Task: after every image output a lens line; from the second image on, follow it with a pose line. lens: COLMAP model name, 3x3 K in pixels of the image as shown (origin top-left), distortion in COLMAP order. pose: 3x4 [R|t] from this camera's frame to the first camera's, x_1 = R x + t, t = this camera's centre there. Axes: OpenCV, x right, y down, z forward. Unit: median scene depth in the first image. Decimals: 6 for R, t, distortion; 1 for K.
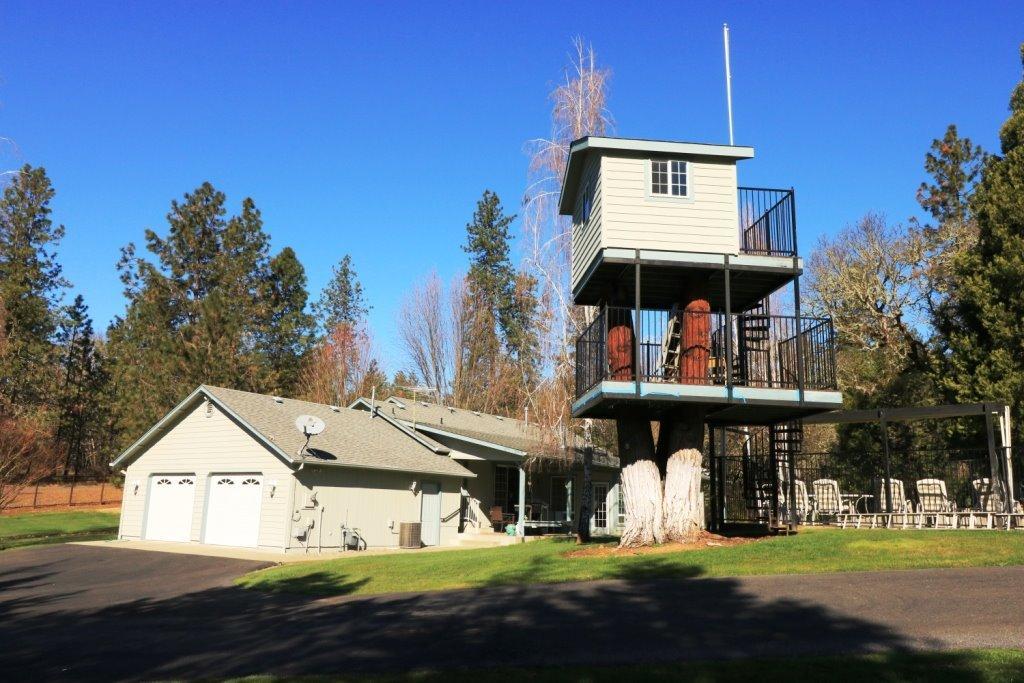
lens RADIAL K [[821.0, 0, 512.0], [0, 821.0, 332.9], [0, 0, 1]] dist [0.001574, 0.004641]
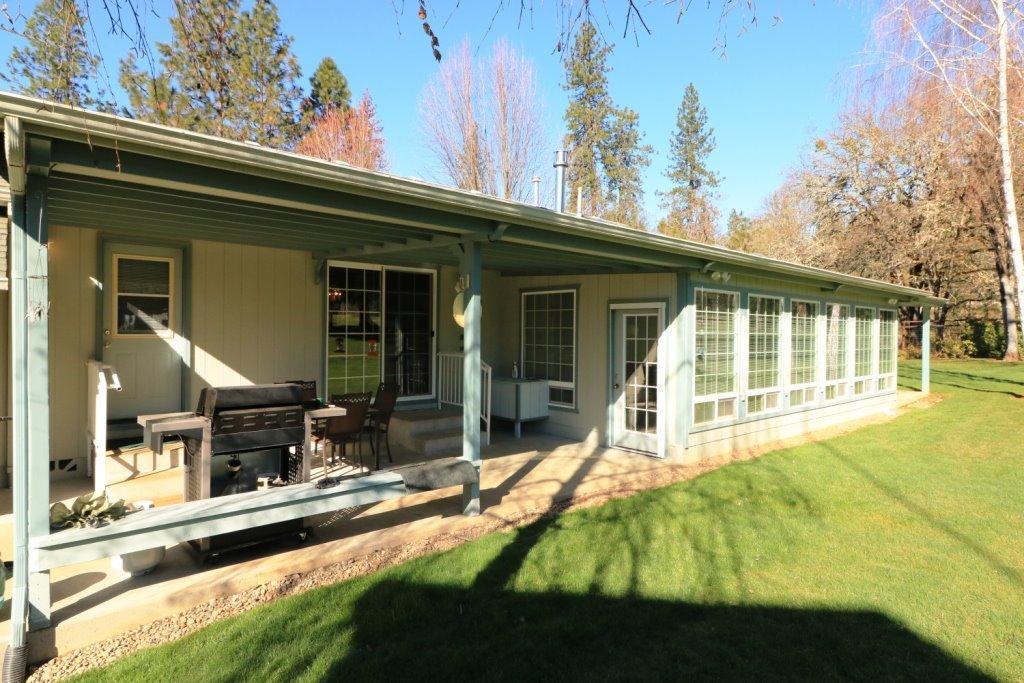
lens RADIAL K [[561.5, 0, 512.0], [0, 561.5, 341.5], [0, 0, 1]] dist [0.001821, 0.000718]
pose [[0.972938, -0.013741, -0.230656, 0.063514], [0.065487, 0.973698, 0.218227, 0.083376], [0.221591, -0.227427, 0.948248, 0.445198]]
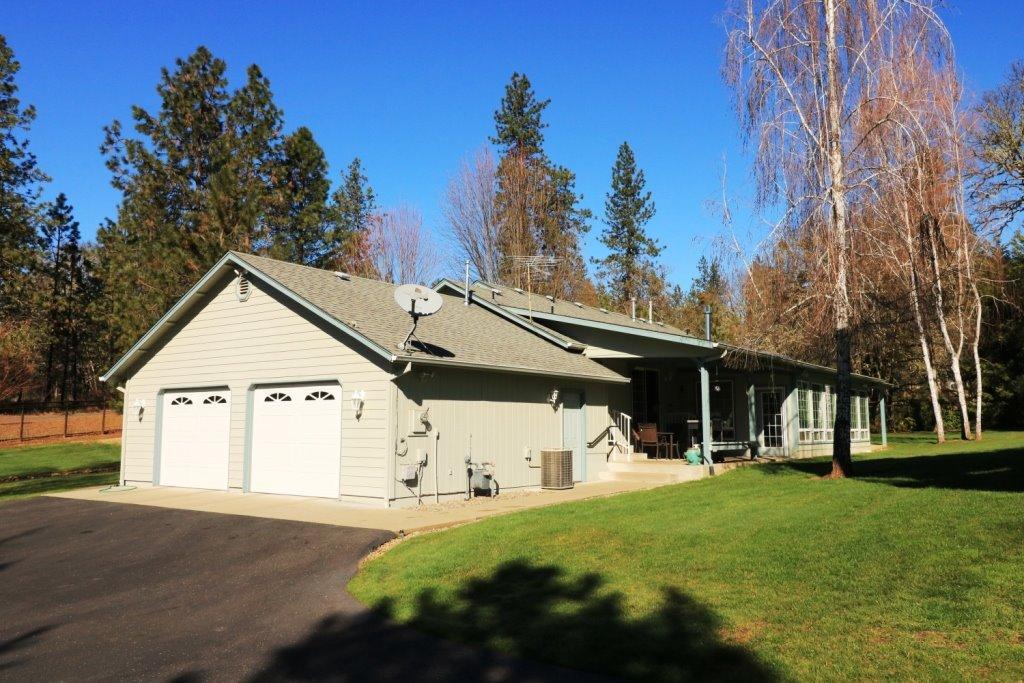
lens RADIAL K [[821.0, 0, 512.0], [0, 821.0, 332.9], [0, 0, 1]] dist [0.001574, 0.004641]
pose [[0.999594, -0.028401, -0.002222, -0.070651], [0.028482, 0.994709, 0.098701, 0.031612], [-0.000593, -0.098724, 0.995115, 0.158447]]
